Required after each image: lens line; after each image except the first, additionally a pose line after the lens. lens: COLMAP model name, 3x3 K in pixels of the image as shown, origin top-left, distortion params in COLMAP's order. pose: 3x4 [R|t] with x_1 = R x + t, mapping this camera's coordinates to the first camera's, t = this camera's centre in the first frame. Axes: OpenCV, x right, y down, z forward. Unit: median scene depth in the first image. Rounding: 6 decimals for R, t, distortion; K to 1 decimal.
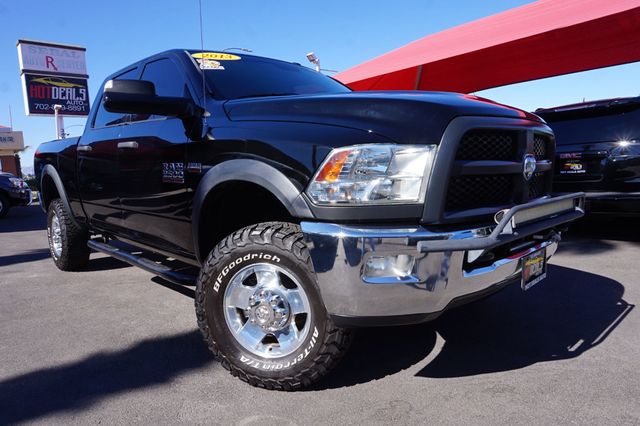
lens RADIAL K [[442.7, 0, 320.0], [0, 442.7, 213.0], [0, 0, 1]] dist [-0.008473, -0.002931]
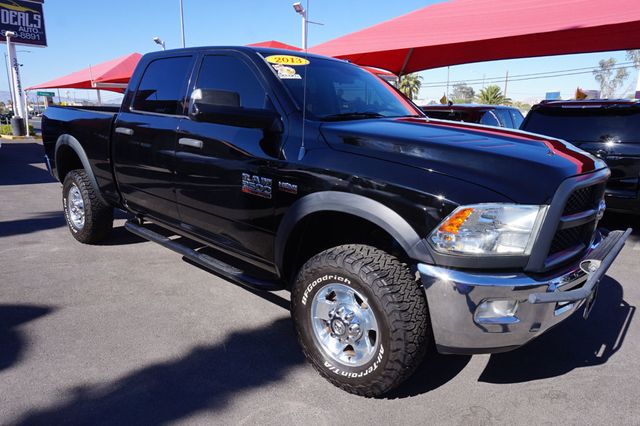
lens RADIAL K [[446.7, 0, 320.0], [0, 446.7, 213.0], [0, 0, 1]] dist [-0.121013, 0.148798]
pose [[0.993325, 0.037657, 0.109034, -0.293289], [-0.051802, 0.990166, 0.129957, -0.167753], [-0.103068, -0.134737, 0.985506, -0.032634]]
